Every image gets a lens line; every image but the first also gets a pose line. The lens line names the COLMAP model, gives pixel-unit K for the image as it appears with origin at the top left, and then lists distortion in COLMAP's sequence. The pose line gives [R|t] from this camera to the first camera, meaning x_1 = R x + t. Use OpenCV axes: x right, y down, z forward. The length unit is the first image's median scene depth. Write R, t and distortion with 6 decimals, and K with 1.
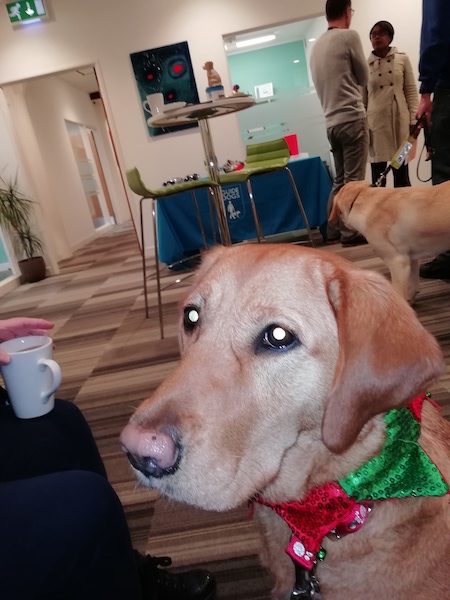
lens RADIAL K [[454.3, 0, 224.9], [0, 454.3, 299.7], [0, 0, 1]] dist [-0.007582, -0.003312]
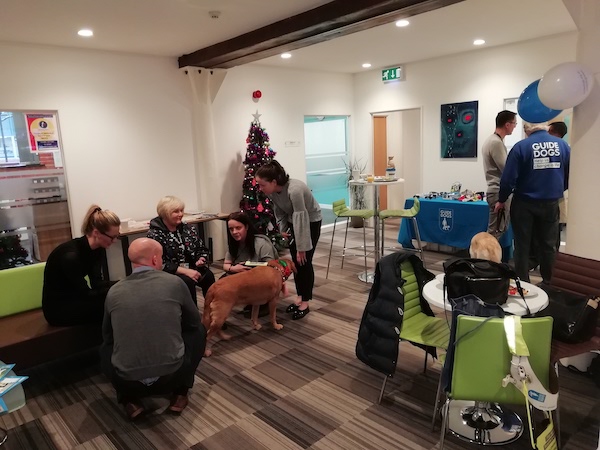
lens RADIAL K [[454.3, 0, 300.0], [0, 454.3, 226.5], [0, 0, 1]] dist [-0.007582, -0.003312]
pose [[0.662924, 0.283849, -0.692792, 0.655312], [-0.295694, 0.949380, 0.106031, -0.184026], [0.687820, 0.134564, 0.713300, -0.352527]]
